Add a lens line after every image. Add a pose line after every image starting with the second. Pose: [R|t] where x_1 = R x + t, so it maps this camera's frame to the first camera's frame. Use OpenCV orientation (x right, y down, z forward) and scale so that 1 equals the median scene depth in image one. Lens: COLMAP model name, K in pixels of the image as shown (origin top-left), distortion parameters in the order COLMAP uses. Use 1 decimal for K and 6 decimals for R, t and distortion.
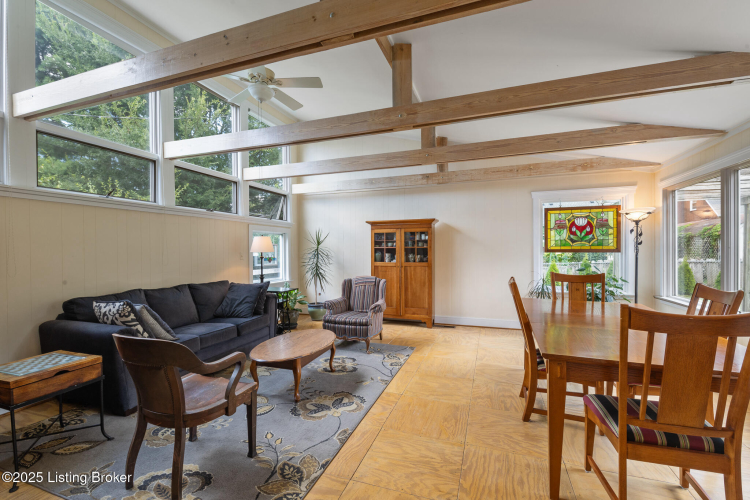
lens RADIAL K [[332.6, 0, 368.3], [0, 332.6, 252.5], [0, 0, 1]] dist [0.001542, -0.000667]
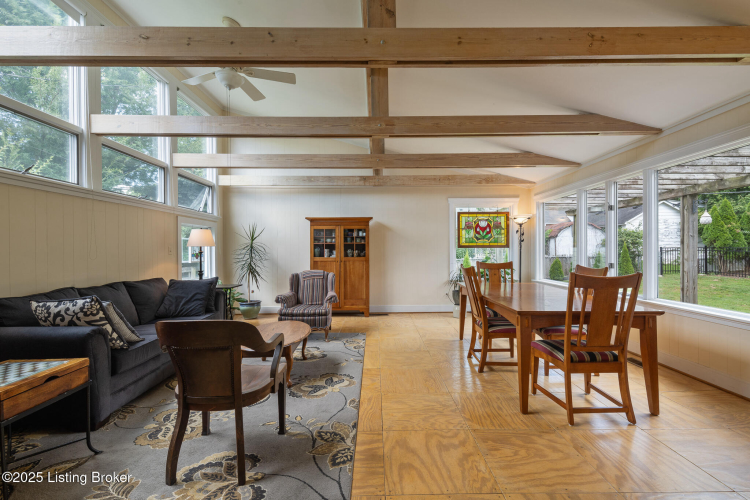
lens RADIAL K [[331.8, 0, 379.1], [0, 331.8, 250.8], [0, 0, 1]] dist [0.013025, -0.000302]
pose [[0.934081, -0.000103, 0.357062, -0.200051], [0.002415, 0.999979, -0.006030, 0.019068], [-0.357054, 0.006495, 0.934061, -0.044393]]
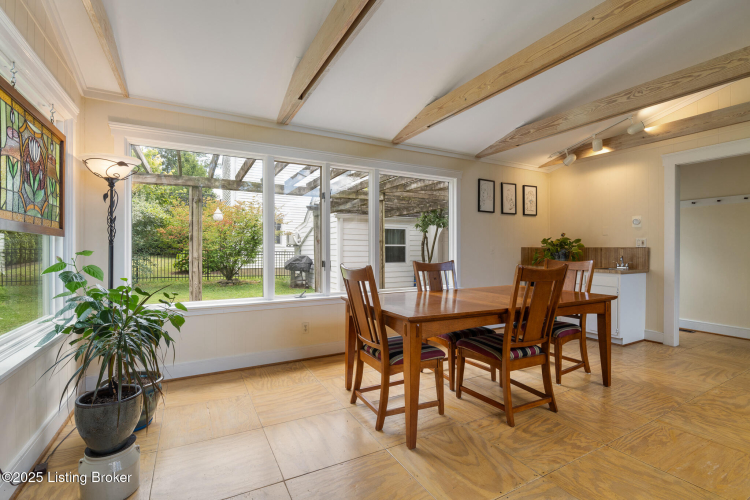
lens RADIAL K [[340.4, 0, 370.2], [0, 340.4, 253.1], [0, 0, 1]] dist [-0.015286, -0.000833]
pose [[-0.746250, -0.000630, 0.665666, 0.123046], [0.008308, 0.999913, 0.010260, 0.023779], [-0.665614, 0.013187, -0.746179, 1.125381]]
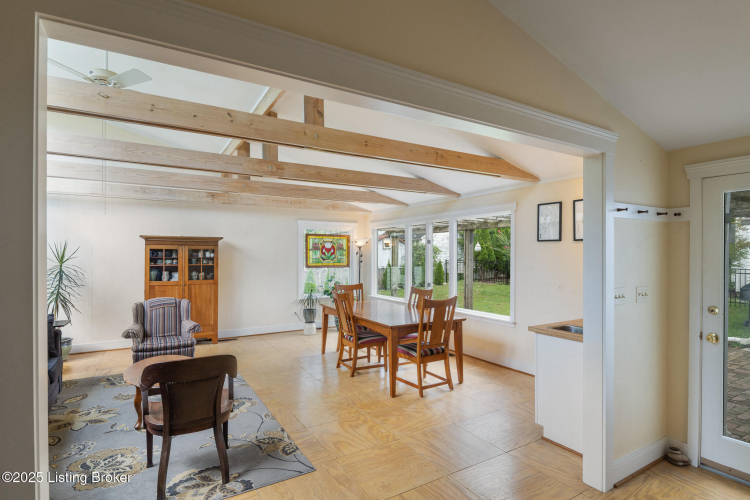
lens RADIAL K [[381.3, 0, 374.9], [0, 381.3, 257.6], [0, 0, 1]] dist [0.002770, -0.000004]
pose [[0.627292, 0.002600, 0.778780, -0.500917], [-0.000104, 0.999995, -0.003255, -0.040039], [-0.778784, 0.001961, 0.627289, -0.142764]]
